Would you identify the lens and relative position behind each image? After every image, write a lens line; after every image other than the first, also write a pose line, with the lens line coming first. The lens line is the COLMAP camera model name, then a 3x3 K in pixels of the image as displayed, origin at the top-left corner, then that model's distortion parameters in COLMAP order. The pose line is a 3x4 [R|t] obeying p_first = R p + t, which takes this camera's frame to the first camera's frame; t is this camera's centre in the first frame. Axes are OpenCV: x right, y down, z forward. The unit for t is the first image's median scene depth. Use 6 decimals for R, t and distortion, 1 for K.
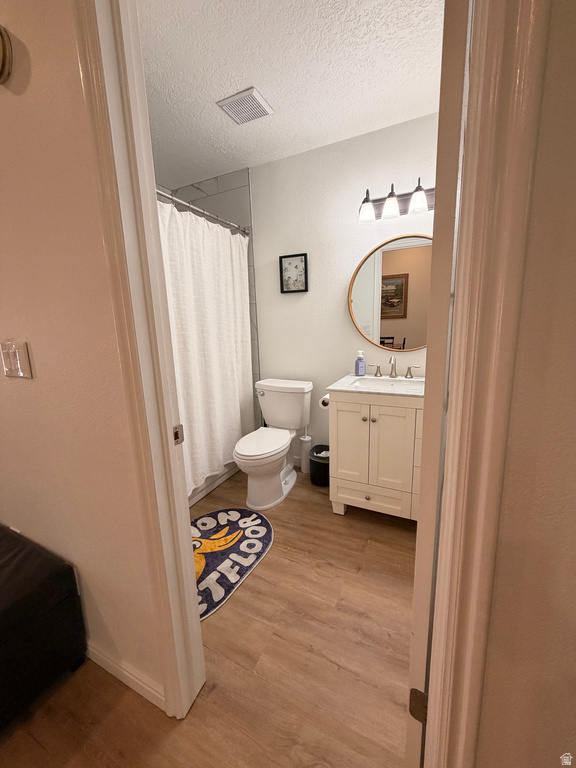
lens RADIAL K [[307.3, 0, 288.8], [0, 307.3, 383.0], [0, 0, 1]] dist [0.001850, 0.000474]
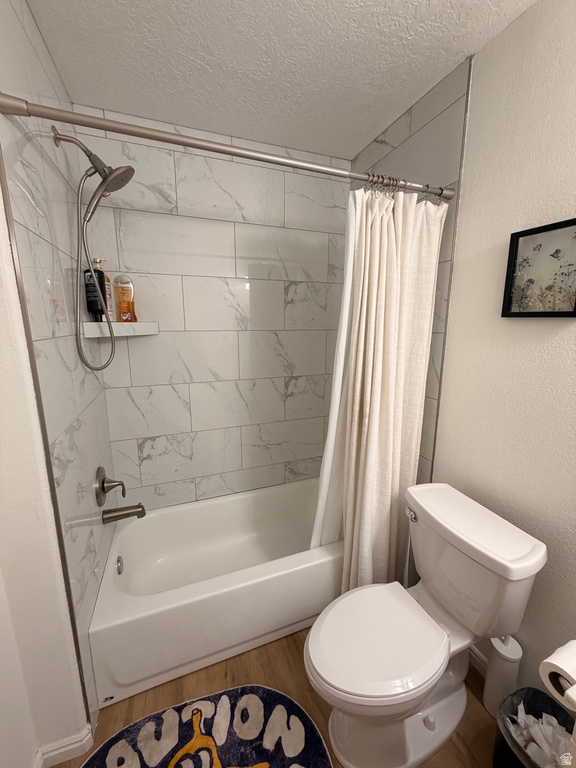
lens RADIAL K [[307.3, 0, 286.5], [0, 307.3, 381.5], [0, 0, 1]] dist [0.001850, 0.000474]
pose [[0.726971, 0.161838, -0.667324, 0.061003], [-0.151078, 0.985713, 0.074471, -0.186999], [0.669842, 0.046680, 0.741035, 0.466616]]
